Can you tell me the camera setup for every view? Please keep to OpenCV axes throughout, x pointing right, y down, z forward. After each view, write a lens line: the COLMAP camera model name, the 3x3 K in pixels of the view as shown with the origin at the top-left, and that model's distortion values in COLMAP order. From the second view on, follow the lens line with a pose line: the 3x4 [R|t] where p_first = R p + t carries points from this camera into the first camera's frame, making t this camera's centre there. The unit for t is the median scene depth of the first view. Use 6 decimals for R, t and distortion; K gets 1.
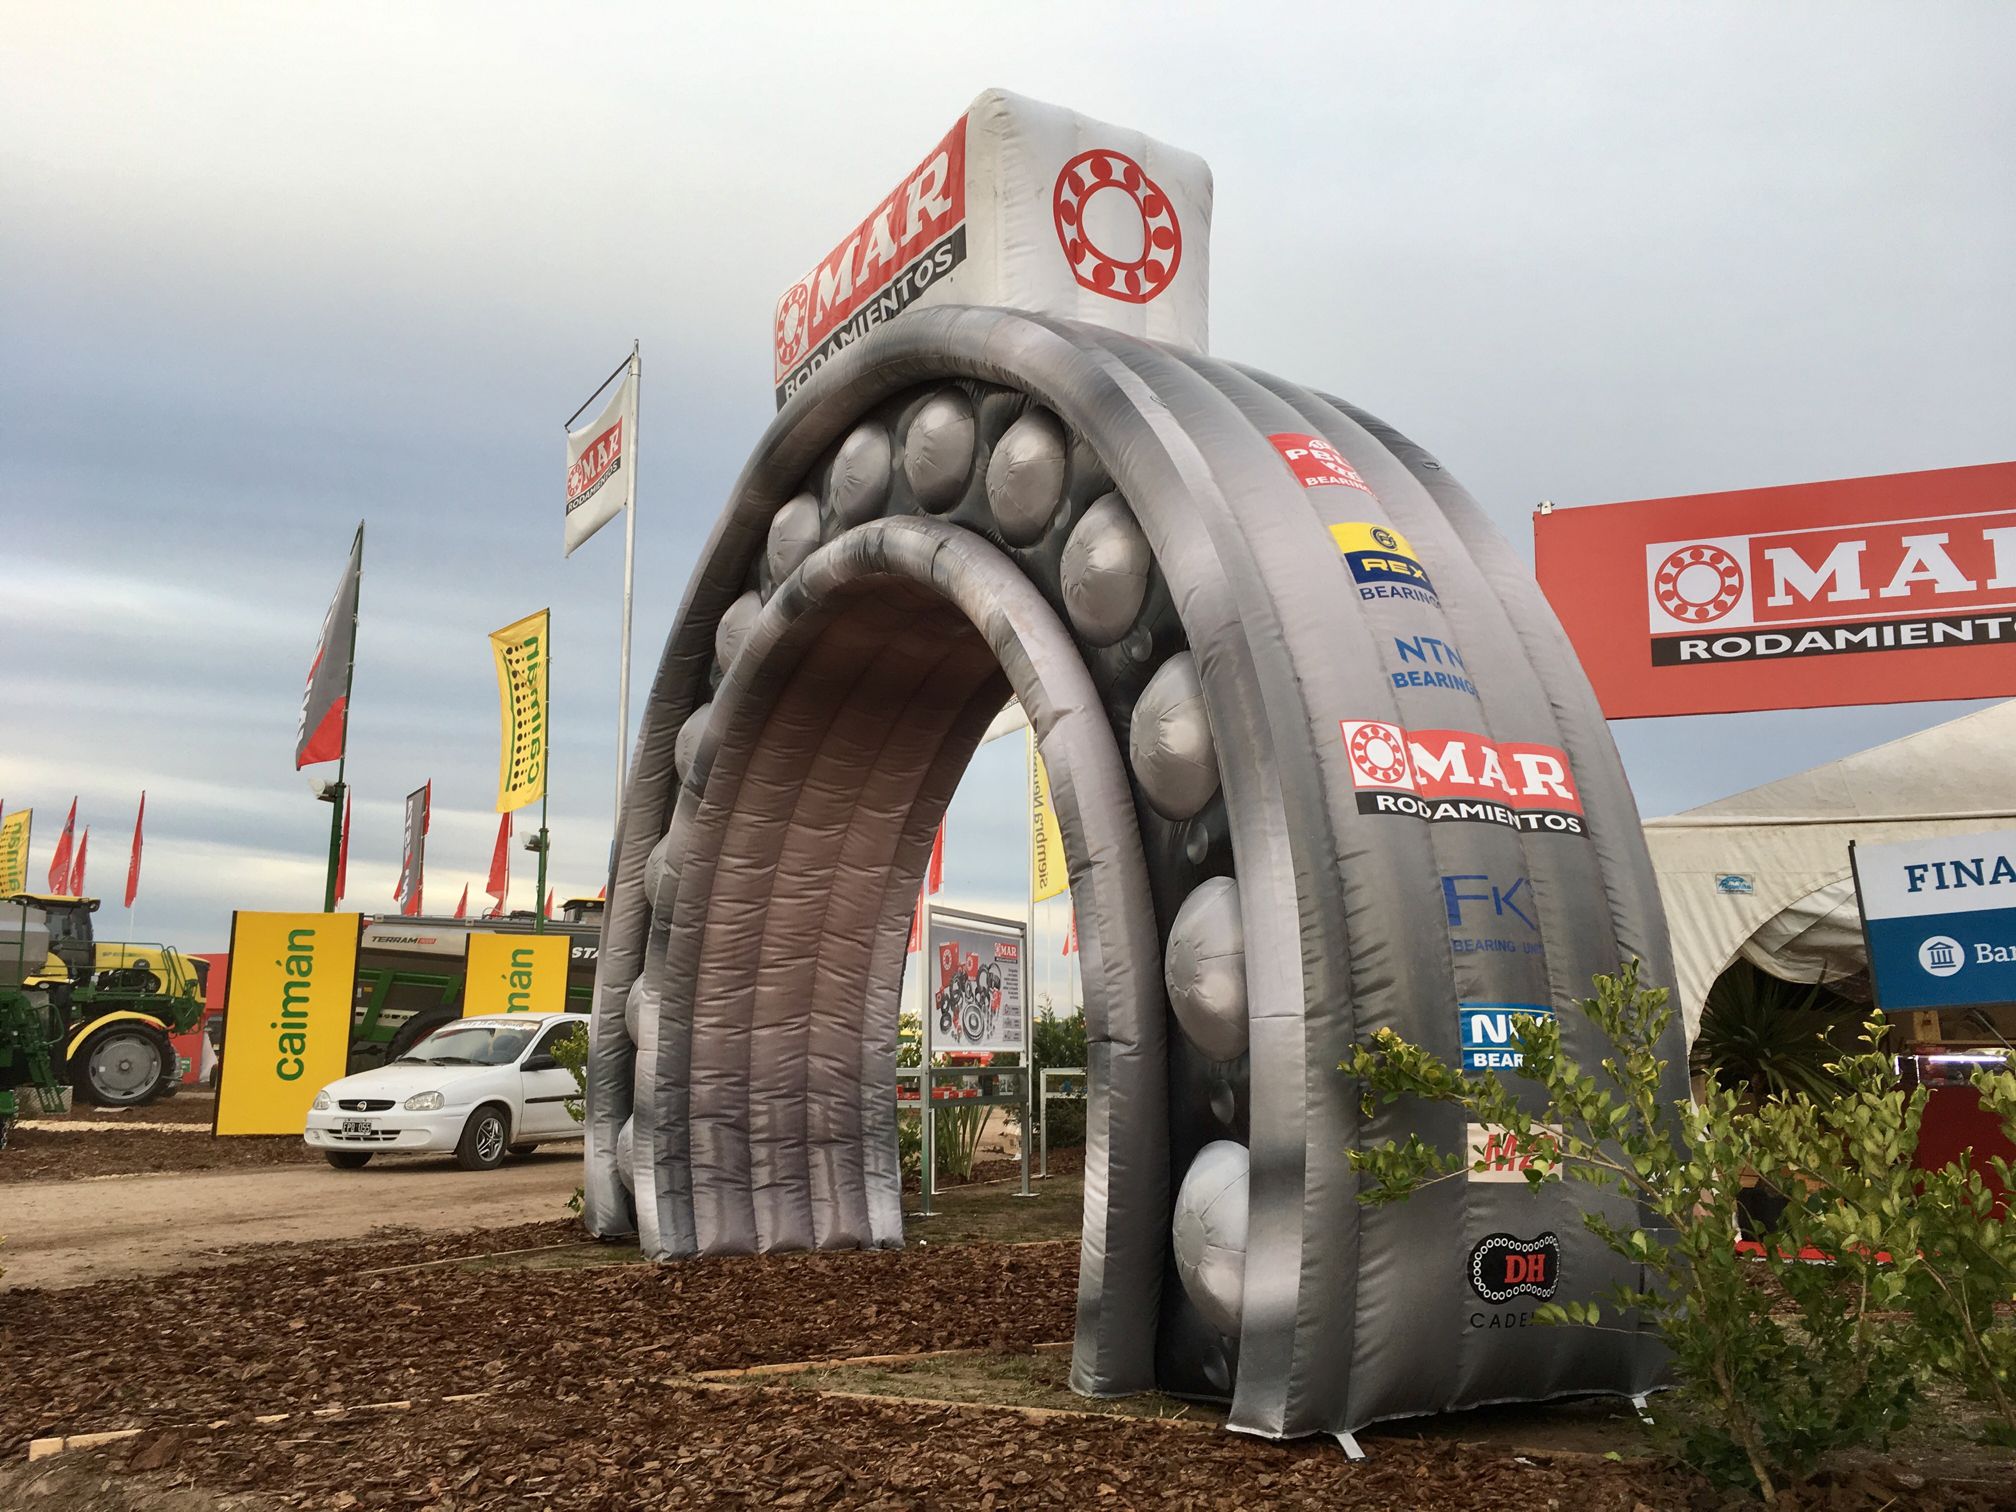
lens RADIAL K [[1714.6, 0, 1008.0], [0, 1714.6, 756.0], [0, 0, 1]] dist [0.072886, -0.091148]
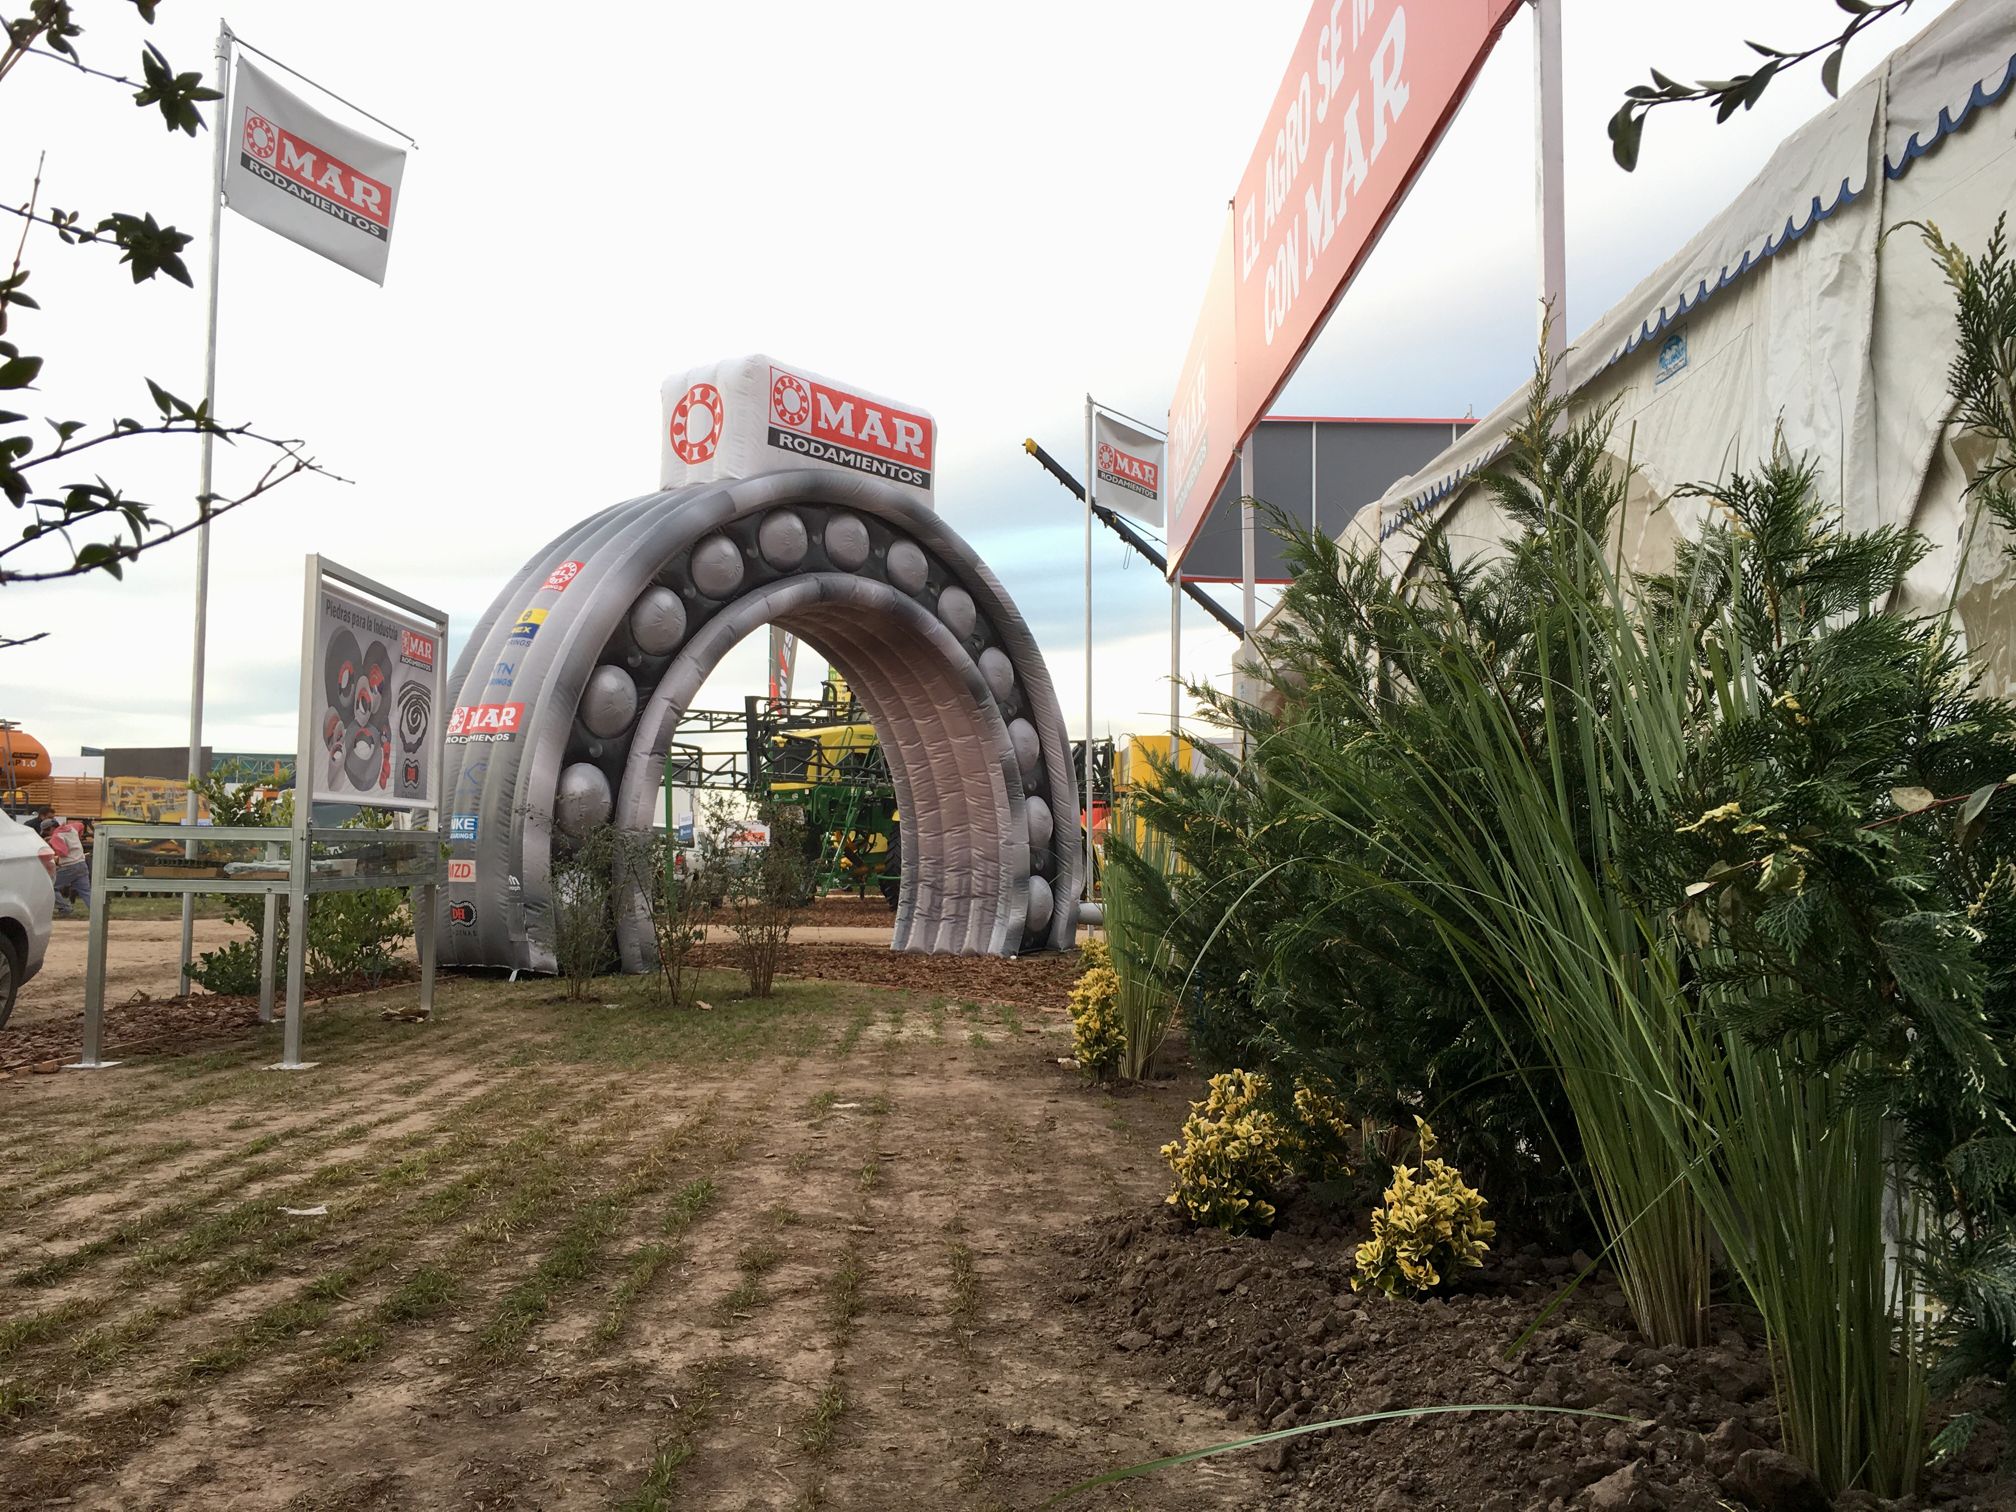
lens RADIAL K [[1714.6, 0, 1008.0], [0, 1714.6, 756.0], [0, 0, 1]] dist [0.072886, -0.091148]
pose [[0.379261, -0.070061, -0.922634, 1.539995], [0.158137, 0.987367, -0.009972, 0.110430], [0.911676, -0.142121, 0.385549, 0.397486]]
